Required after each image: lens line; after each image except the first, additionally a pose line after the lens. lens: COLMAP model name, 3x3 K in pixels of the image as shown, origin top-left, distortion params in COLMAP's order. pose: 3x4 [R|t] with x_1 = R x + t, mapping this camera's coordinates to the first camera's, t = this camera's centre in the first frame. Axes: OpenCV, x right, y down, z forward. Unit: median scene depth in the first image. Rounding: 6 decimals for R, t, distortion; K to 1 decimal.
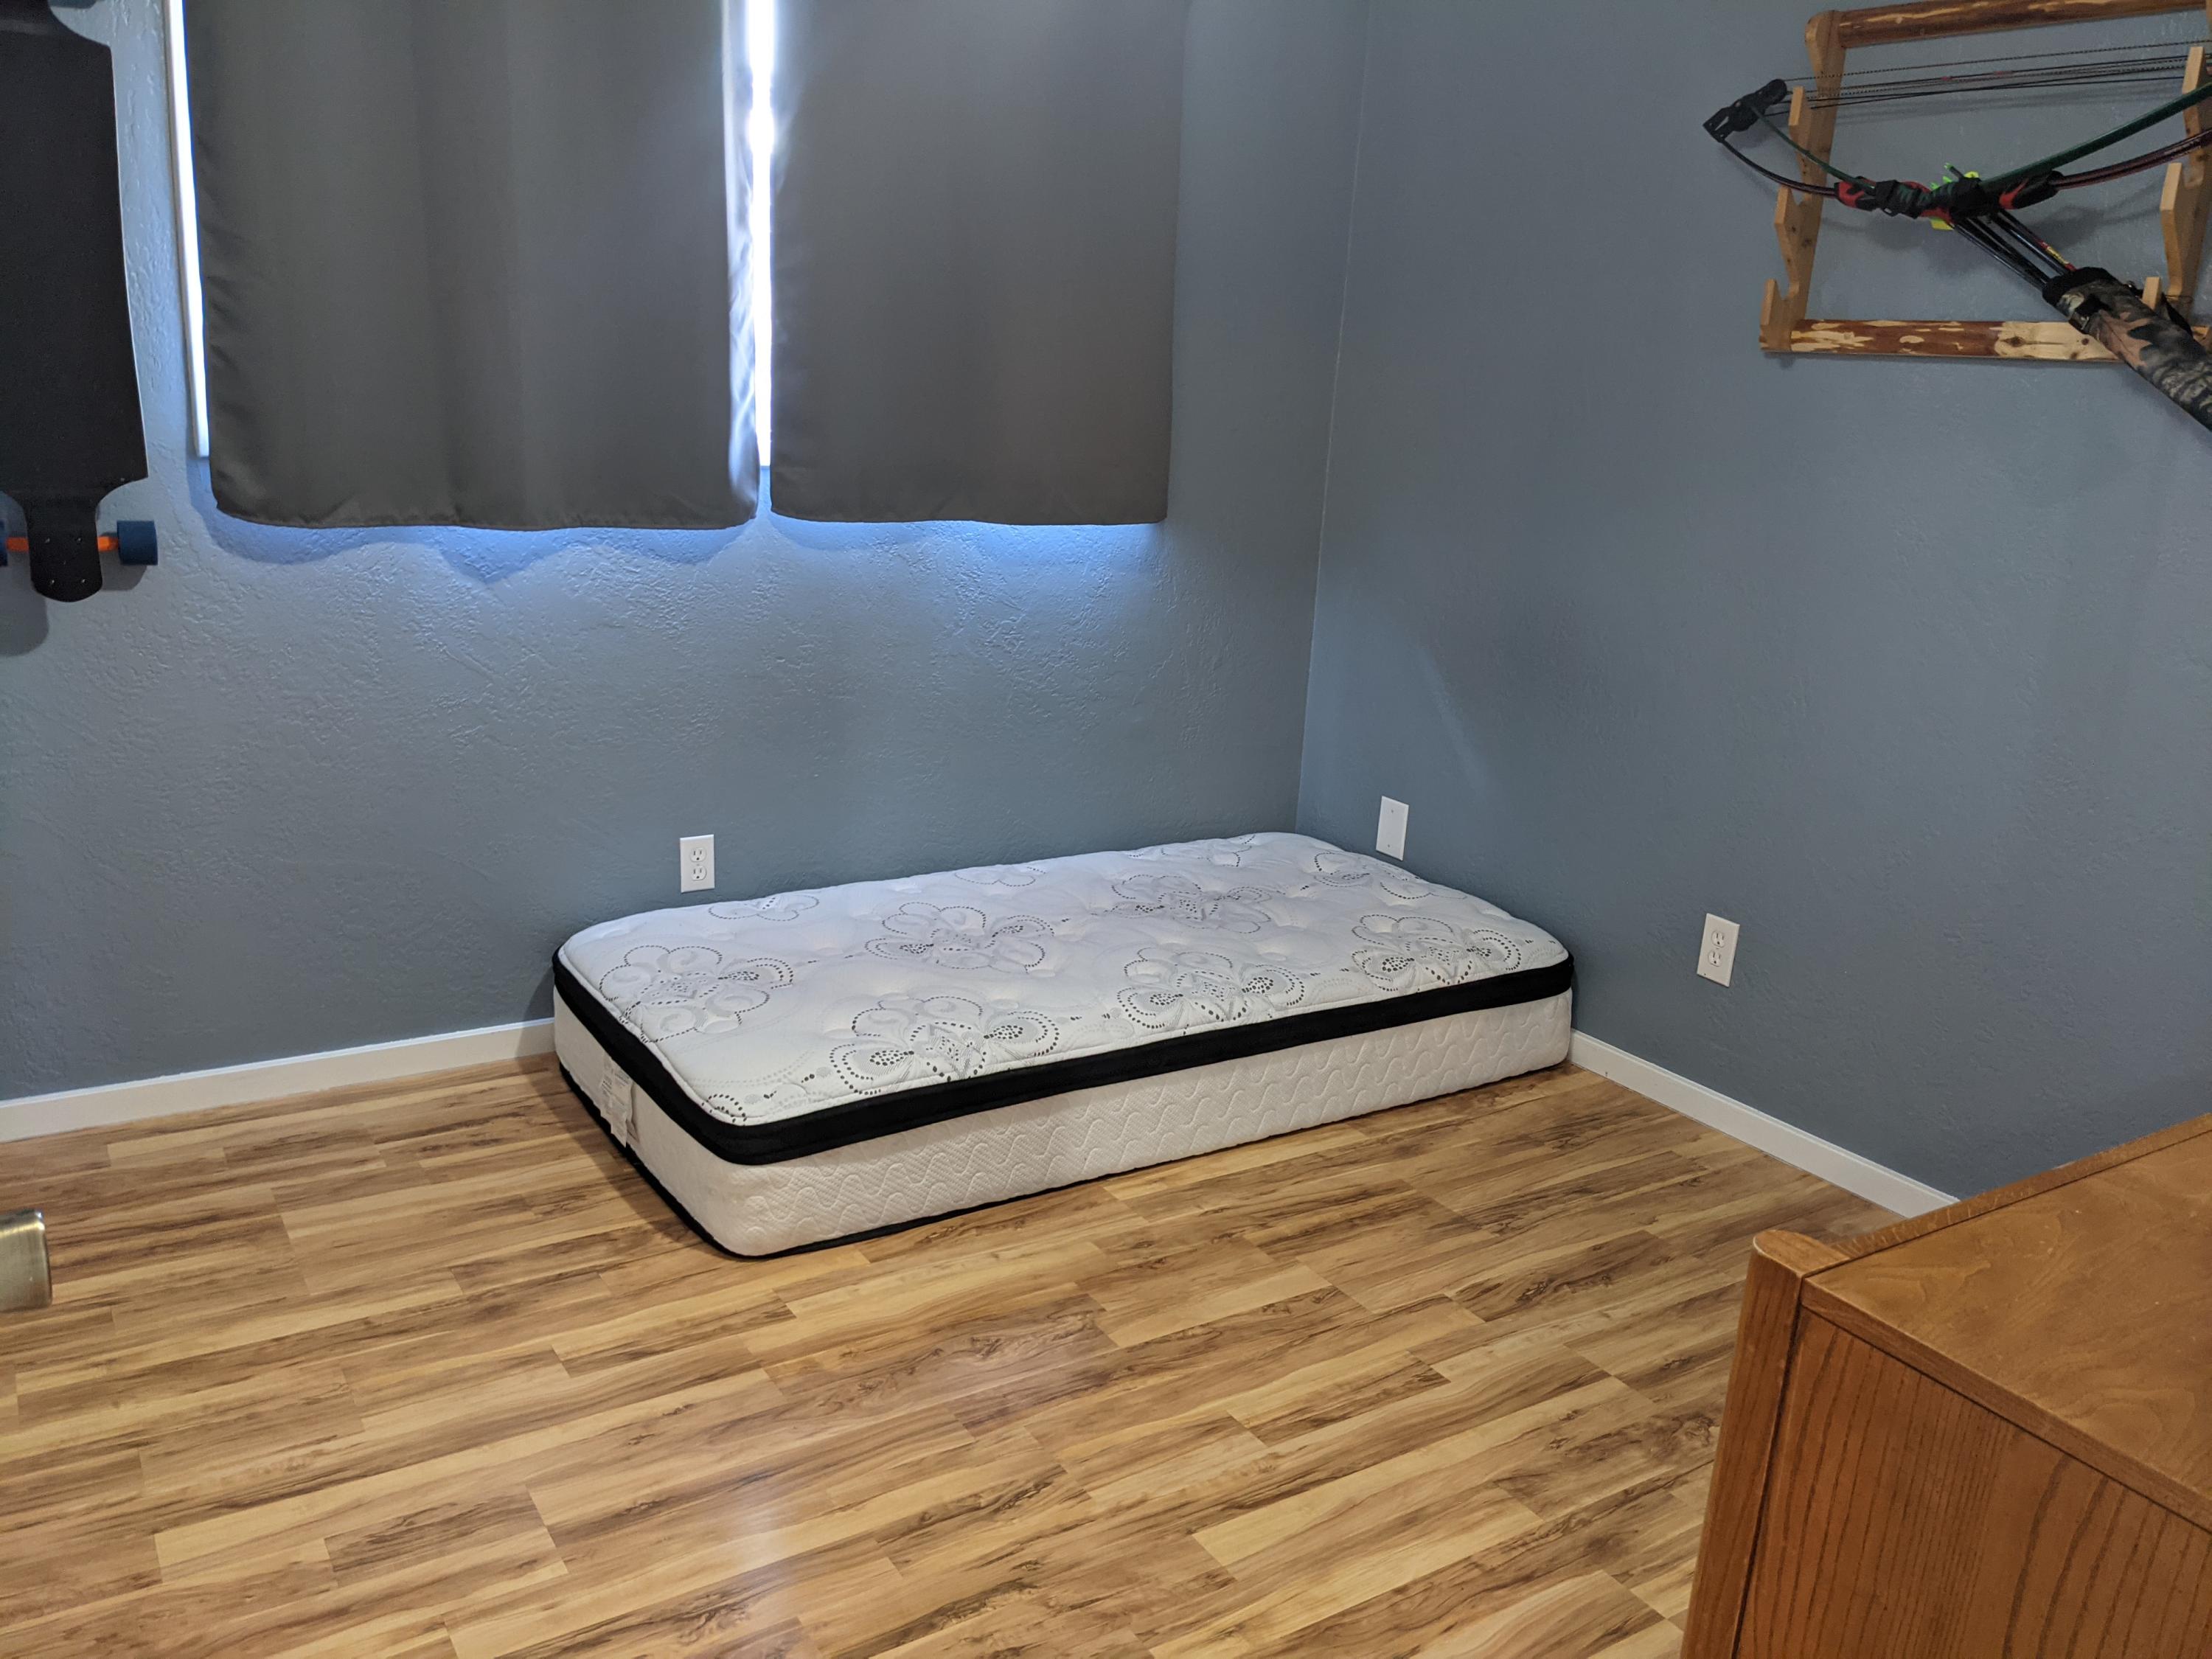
lens RADIAL K [[1750.2, 0, 1105.4], [0, 1750.2, 833.5], [0, 0, 1]] dist [-0.001301, -0.000037]
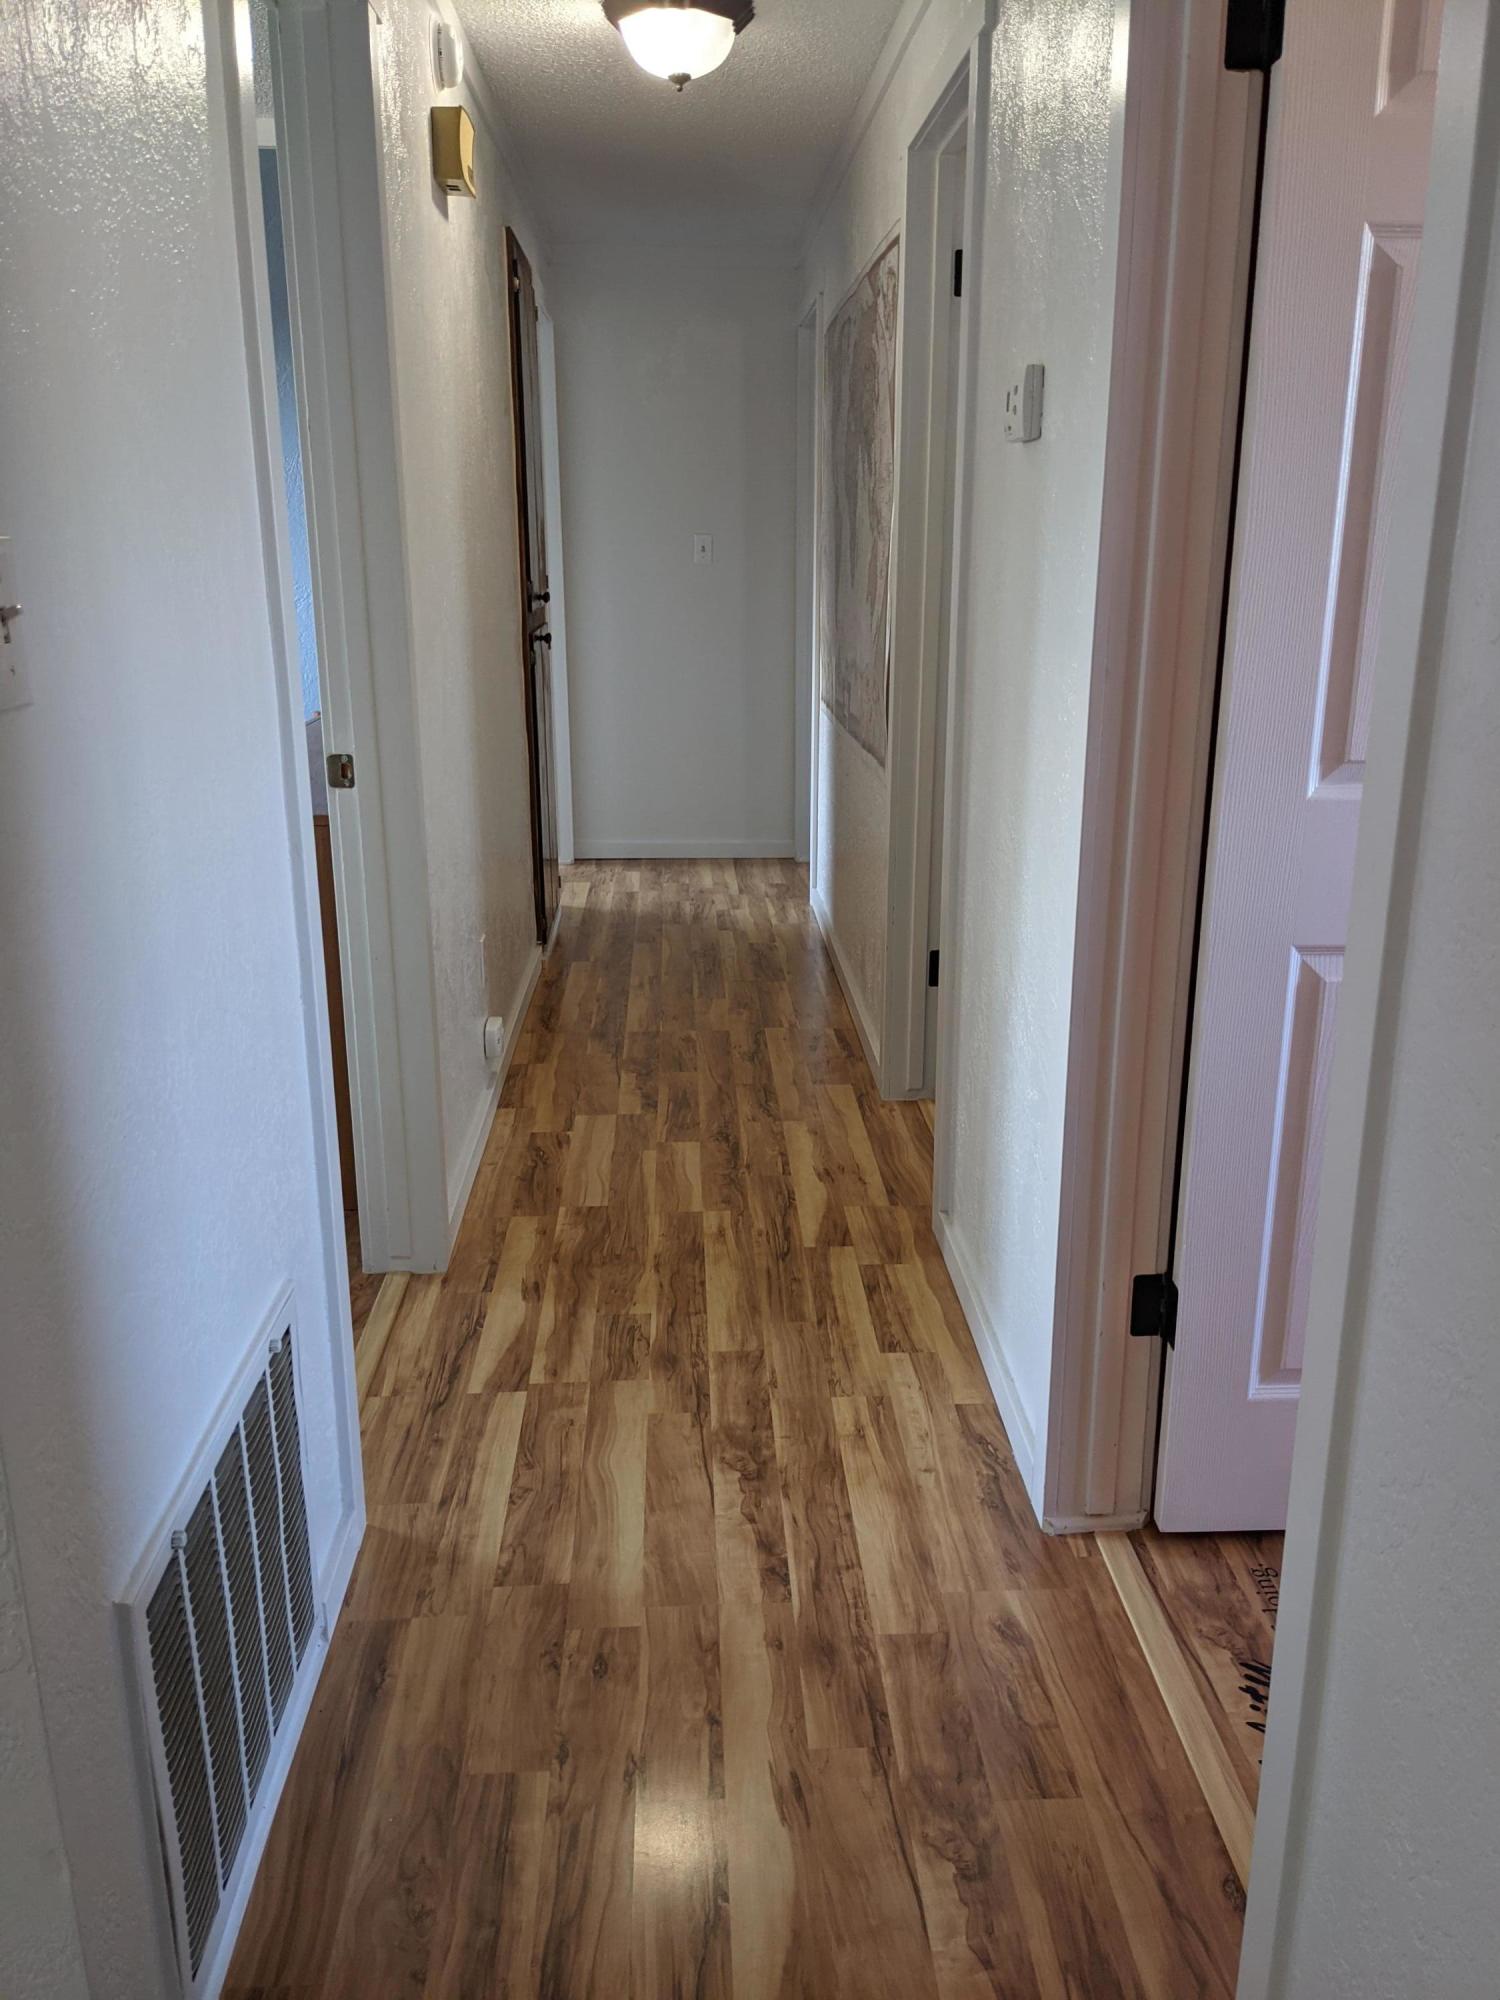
lens RADIAL K [[1582.4, 0, 749.3], [0, 1582.4, 998.8], [0, 0, 1]] dist [-0.001301, -0.000037]
pose [[-0.495161, 0.136661, -0.857986, 1.054962], [-0.321142, 0.888818, 0.326910, -0.197414], [0.807269, 0.437408, -0.396220, 1.208293]]
